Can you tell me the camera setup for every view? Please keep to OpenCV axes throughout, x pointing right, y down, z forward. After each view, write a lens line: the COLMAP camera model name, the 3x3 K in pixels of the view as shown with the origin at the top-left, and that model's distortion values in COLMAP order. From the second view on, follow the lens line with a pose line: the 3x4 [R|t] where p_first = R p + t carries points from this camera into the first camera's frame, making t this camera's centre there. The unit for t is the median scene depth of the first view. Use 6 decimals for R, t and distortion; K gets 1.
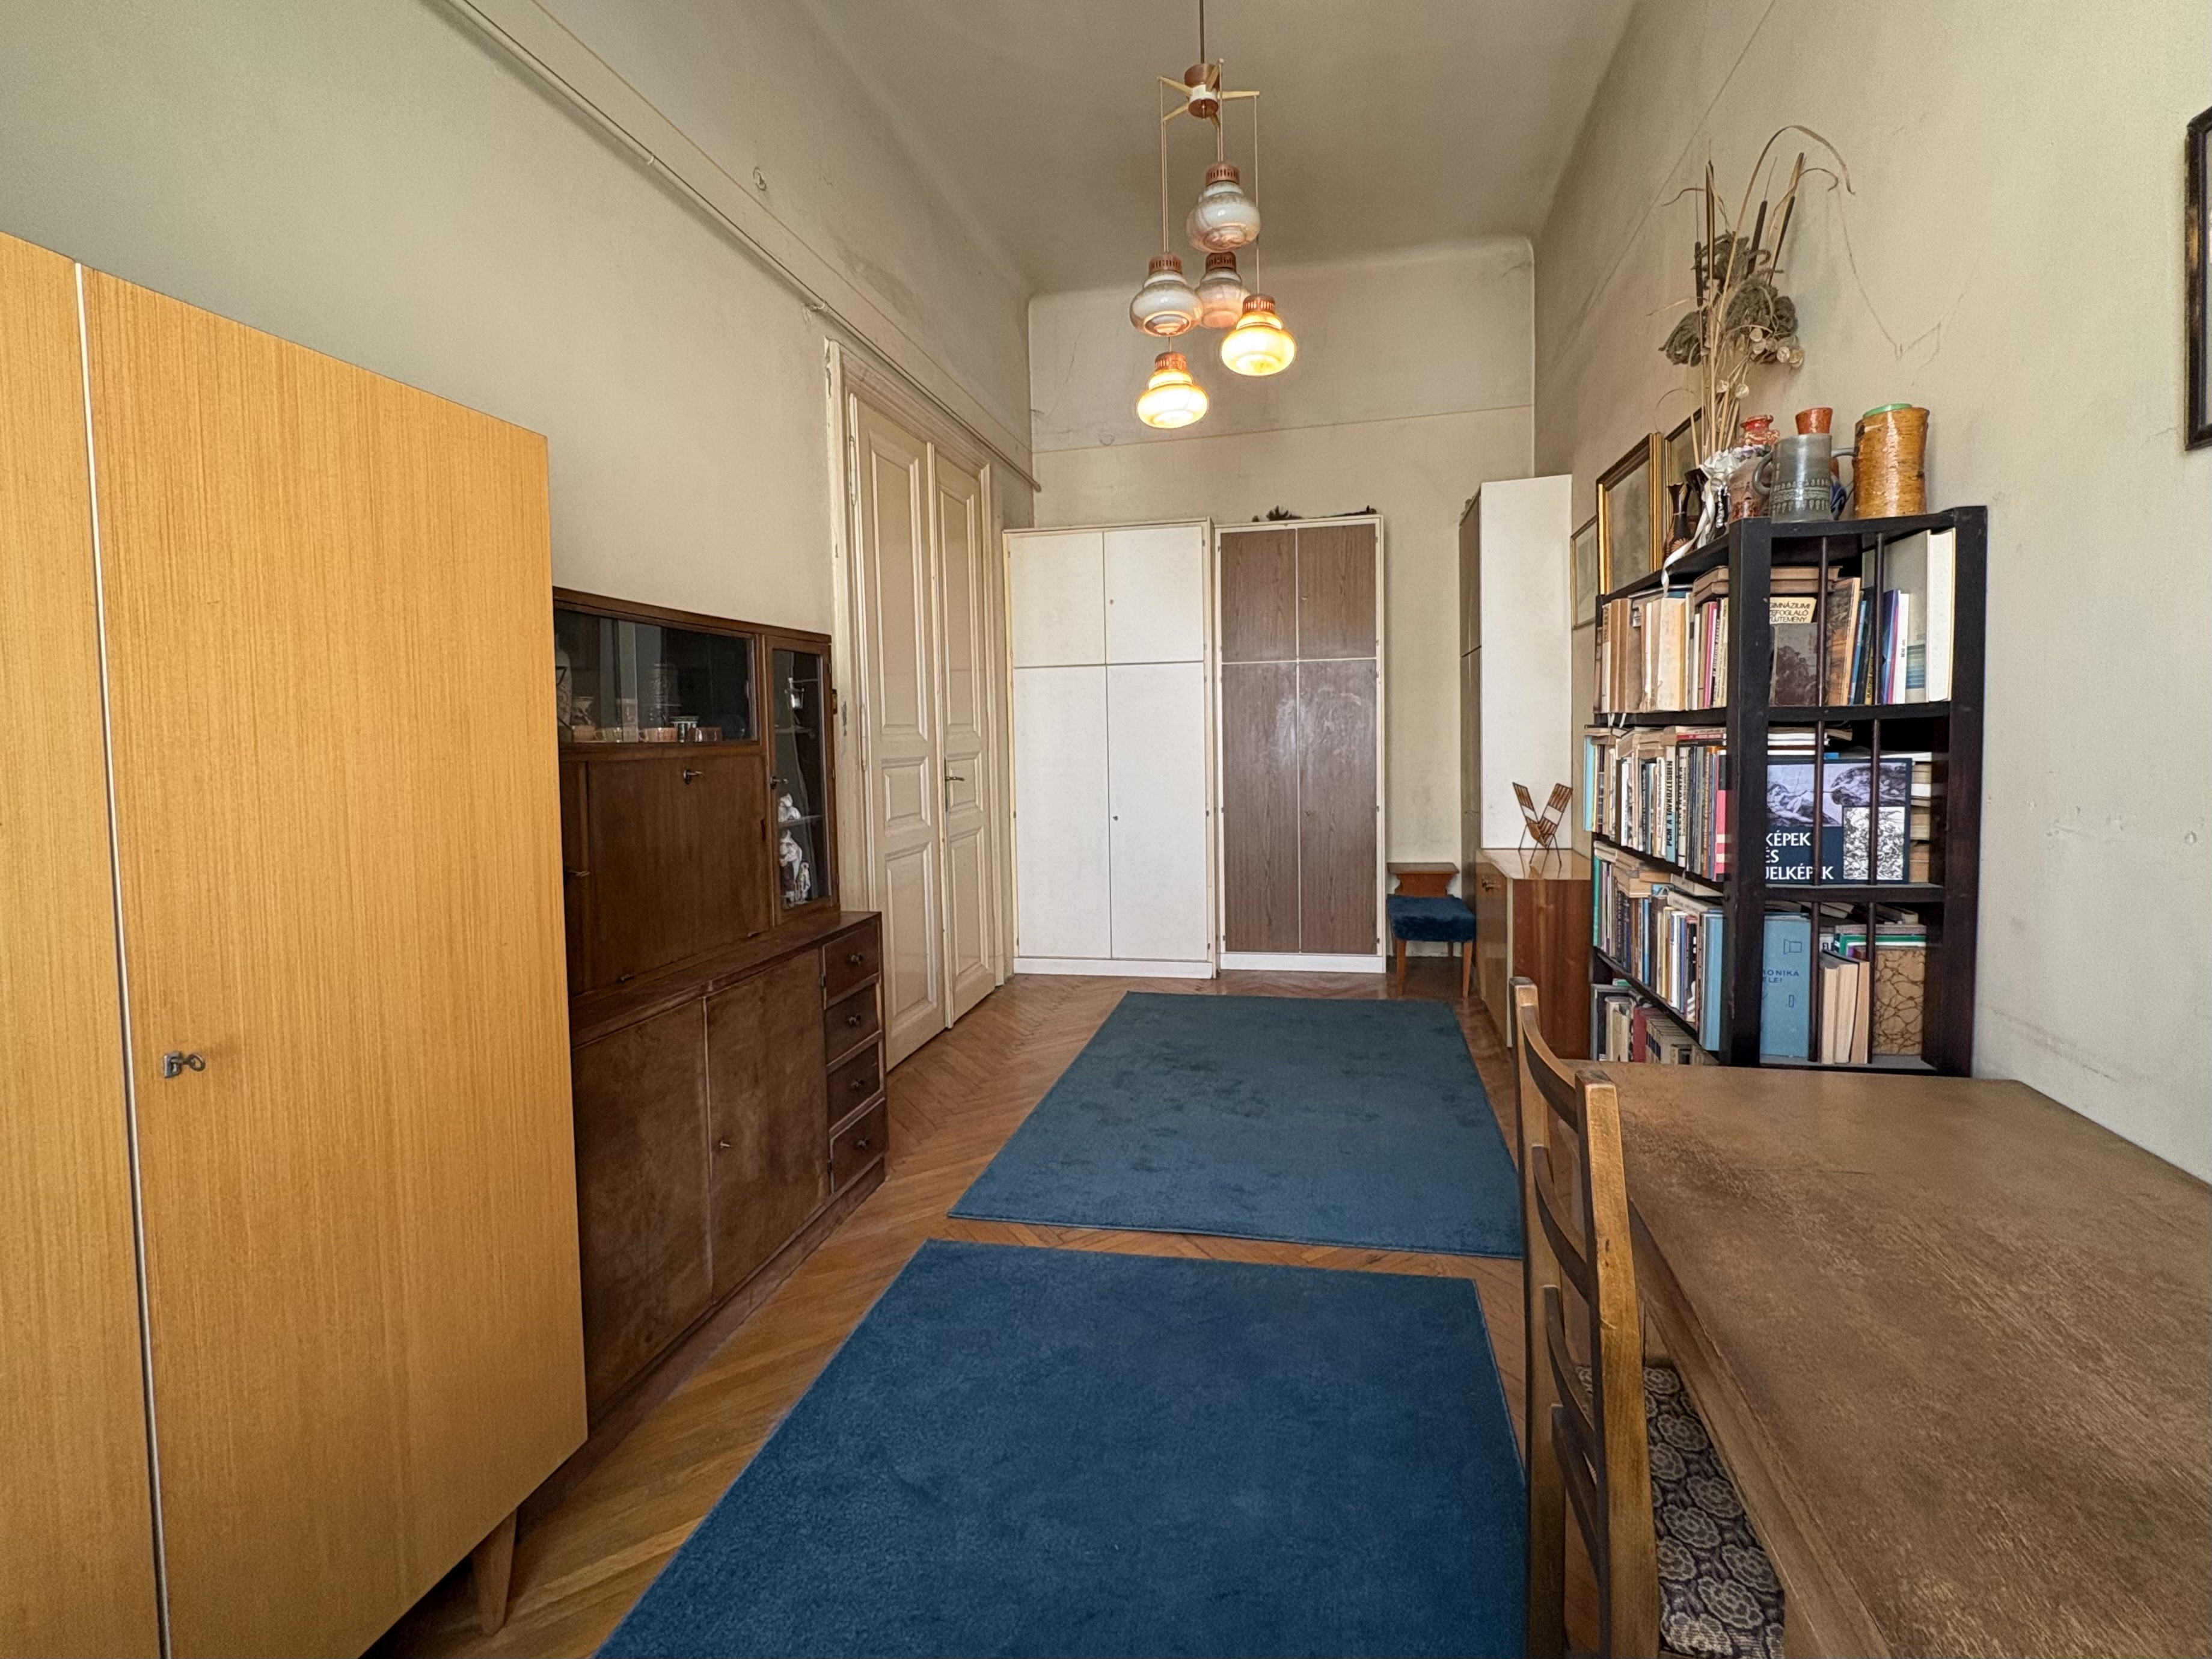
lens RADIAL K [[968.4, 0, 1142.8], [0, 968.4, 787.8], [0, 0, 1]] dist [0.001001, 0.000201]
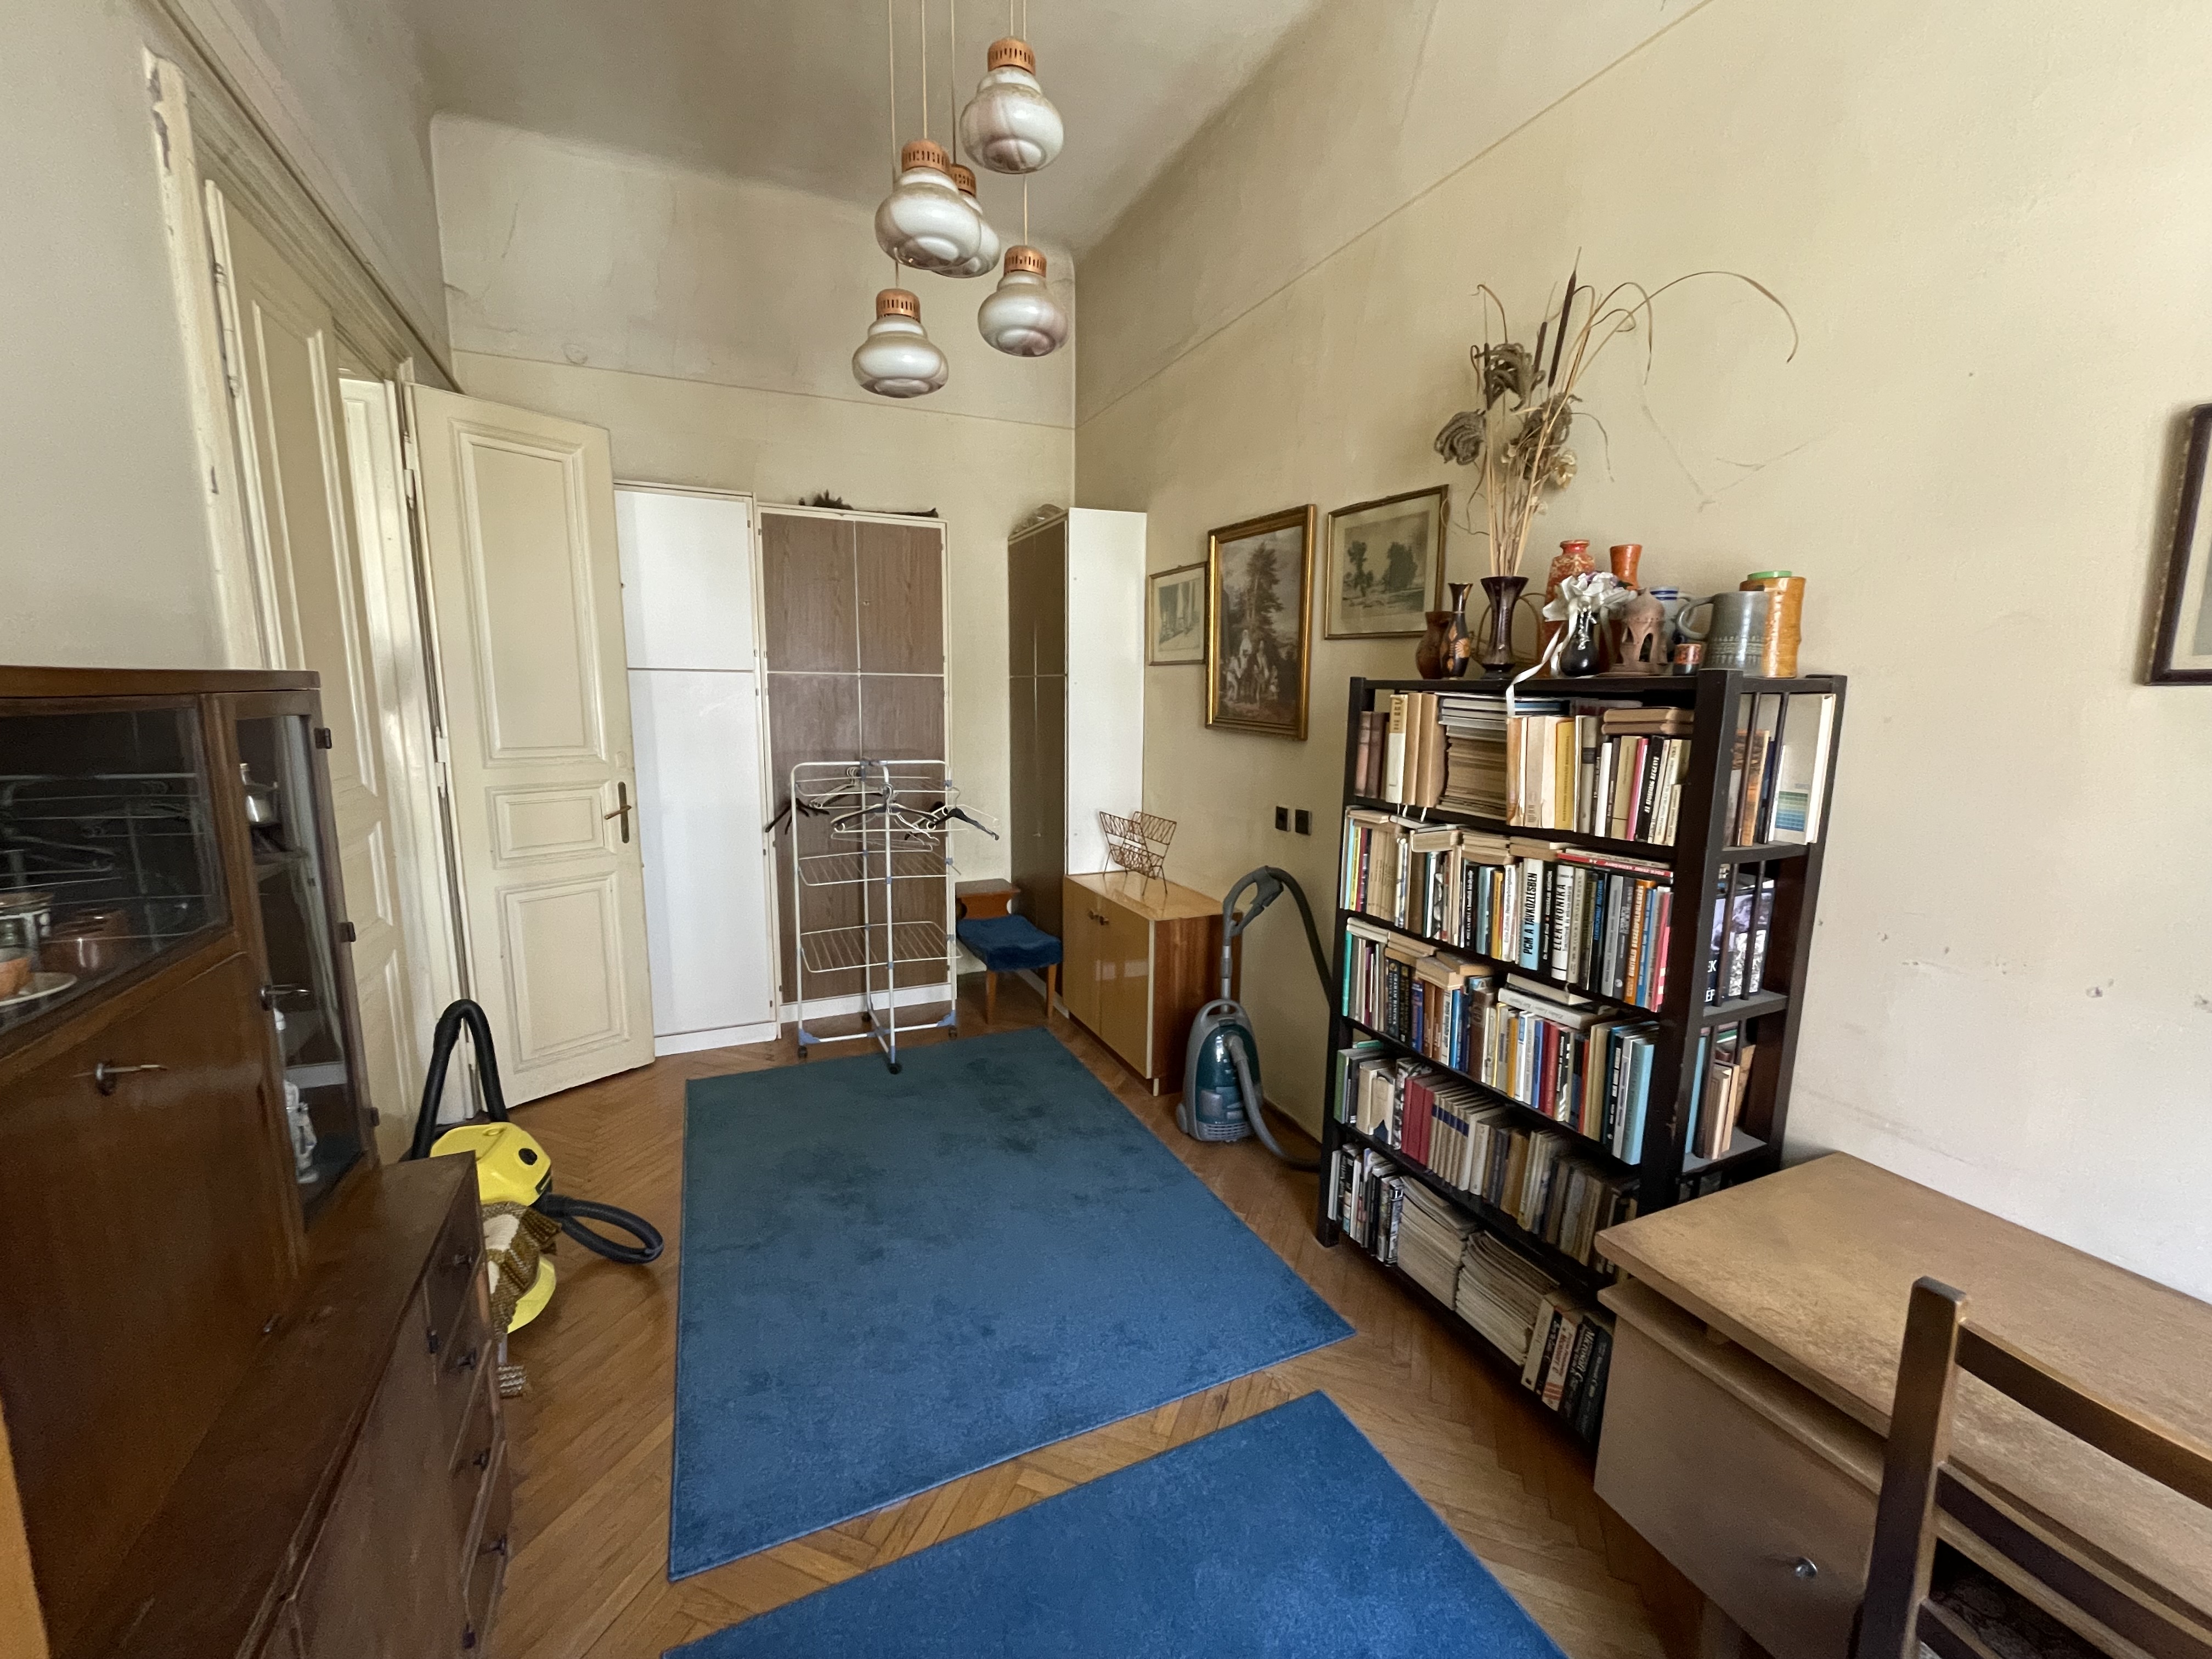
lens RADIAL K [[891.3, 0, 1106.0], [0, 891.3, 829.5], [0, 0, 1]] dist [-0.001856, -0.000453]
pose [[0.806059, -0.060273, 0.588758, -0.321713], [0.005608, 0.995534, 0.094238, -0.141990], [-0.591809, -0.072660, 0.802797, 0.436672]]
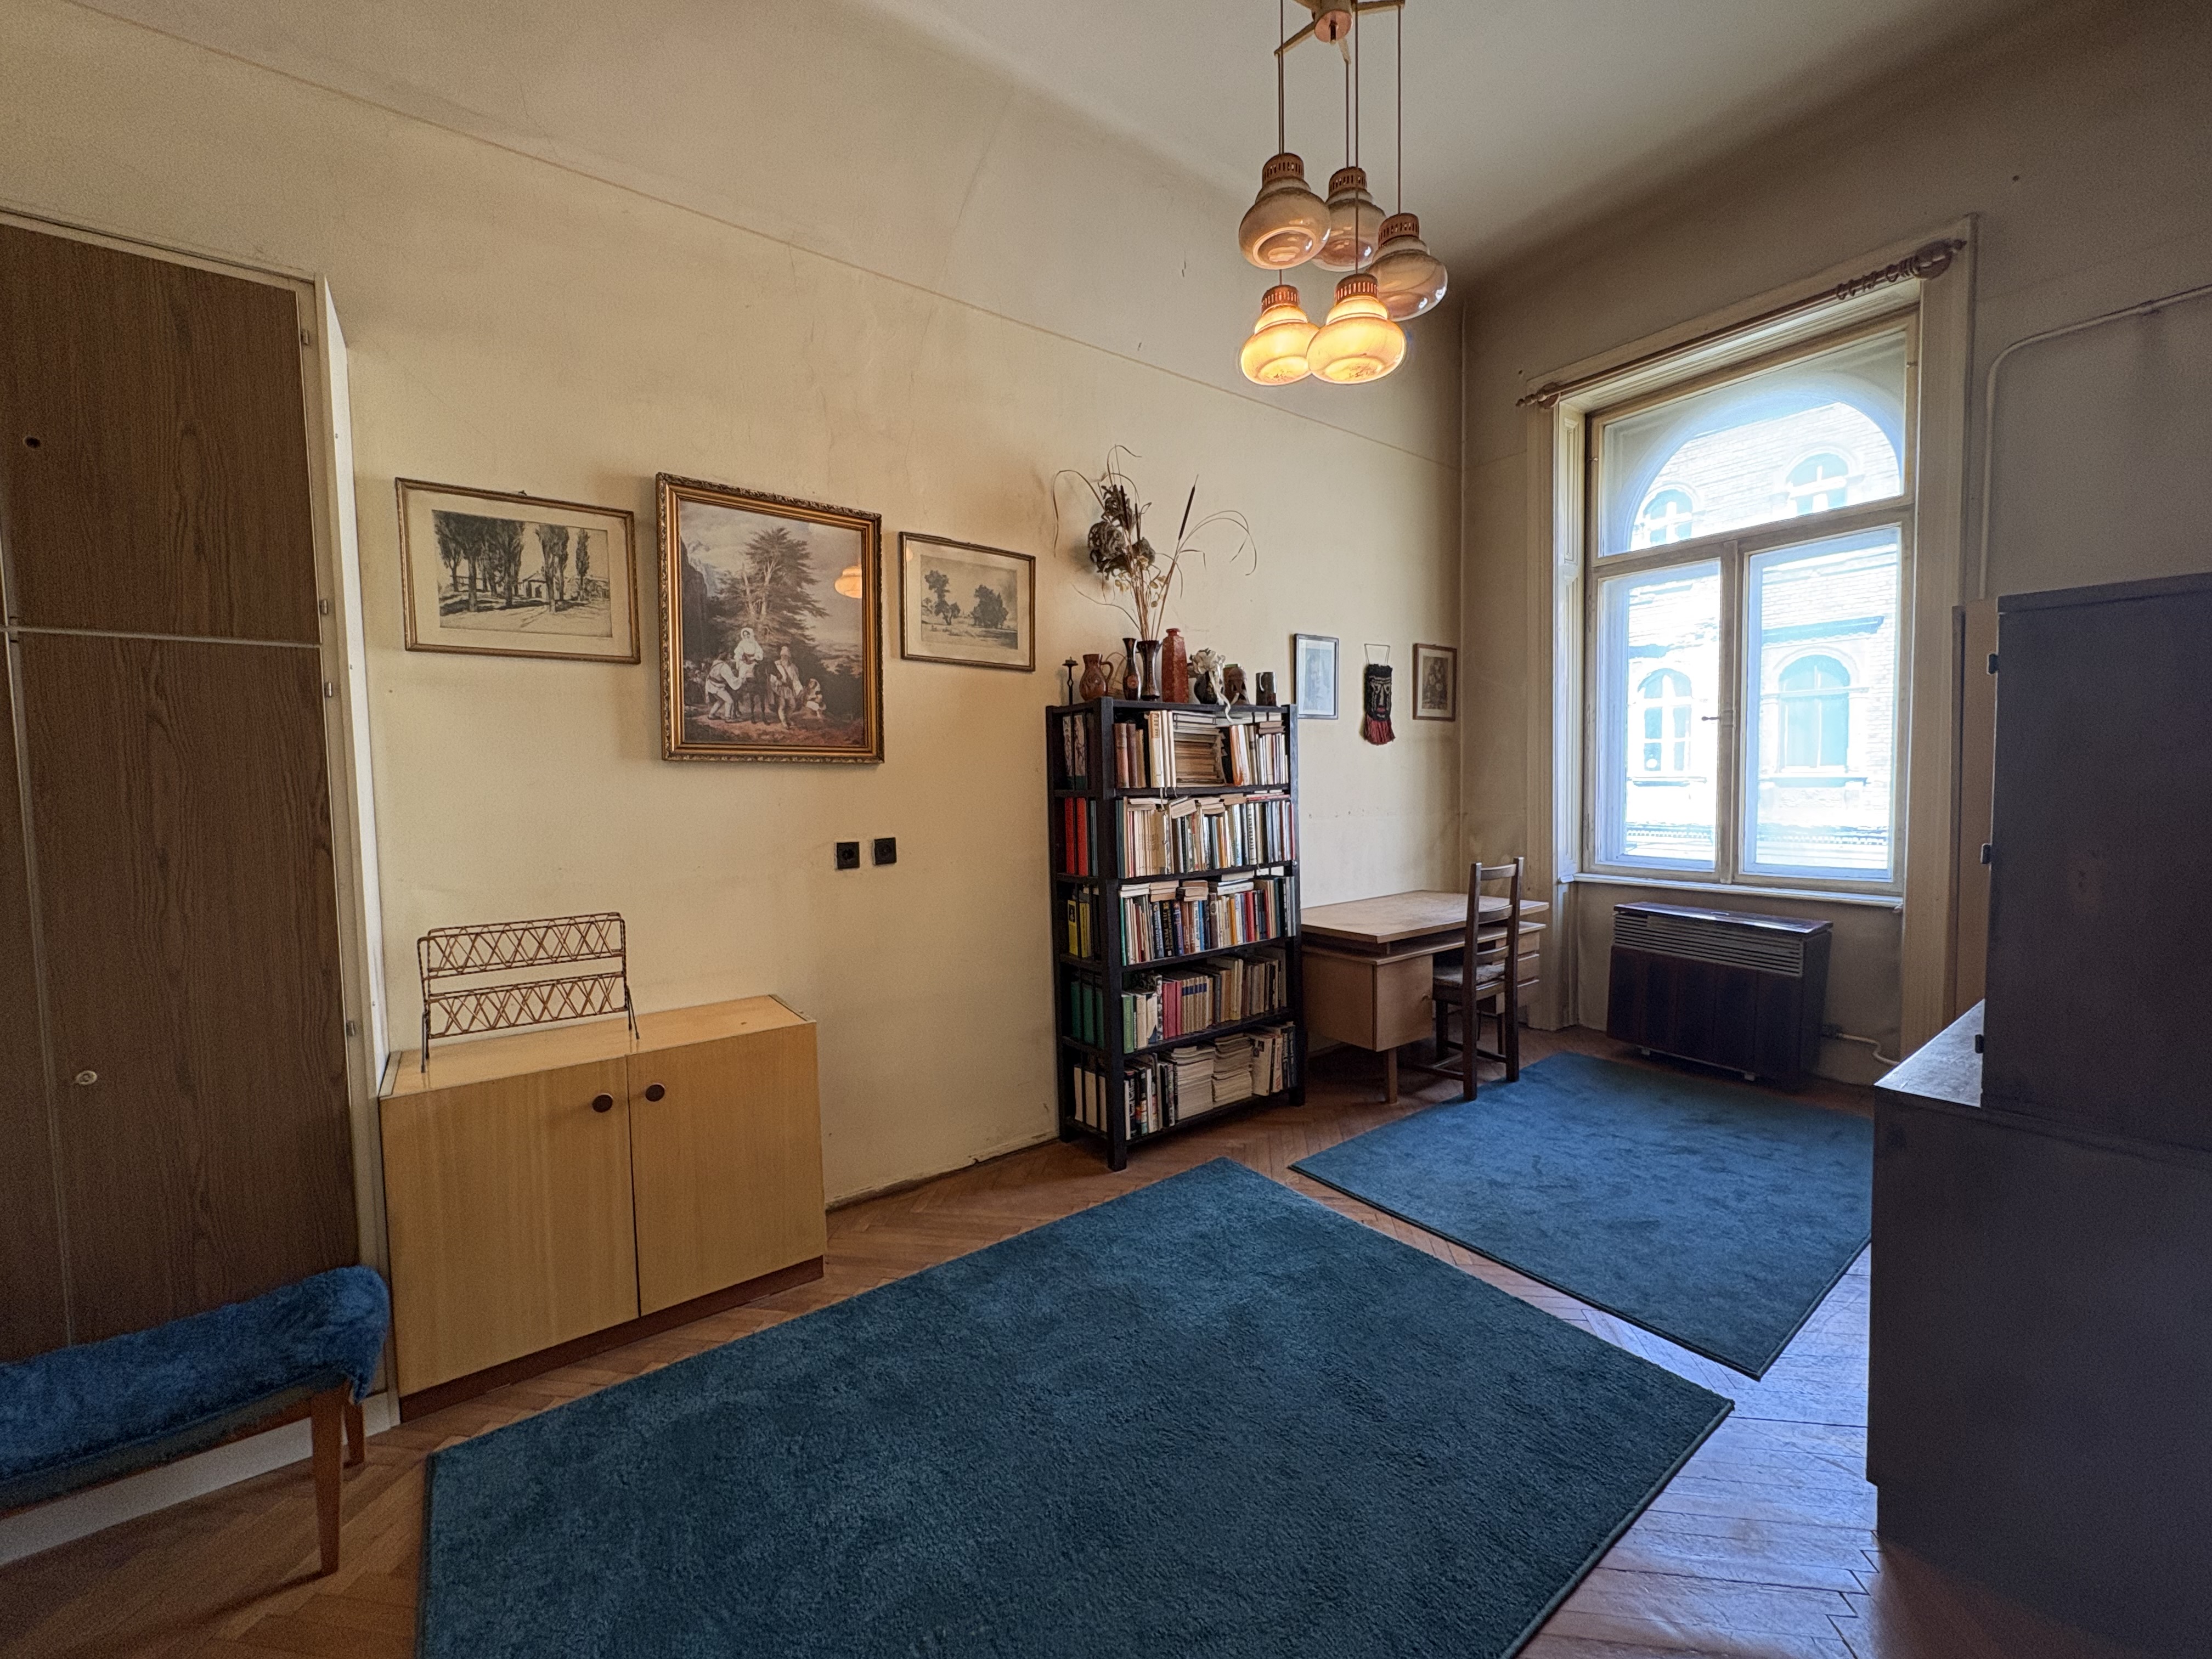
lens RADIAL K [[878.3, 0, 1106.0], [0, 878.3, 829.5], [0, 0, 1]] dist [-0.000259, -0.000026]
pose [[-0.740969, 0.001656, 0.671537, -0.340692], [0.077629, 0.993504, 0.083206, -0.132738], [-0.667037, 0.113784, -0.736284, 2.050812]]
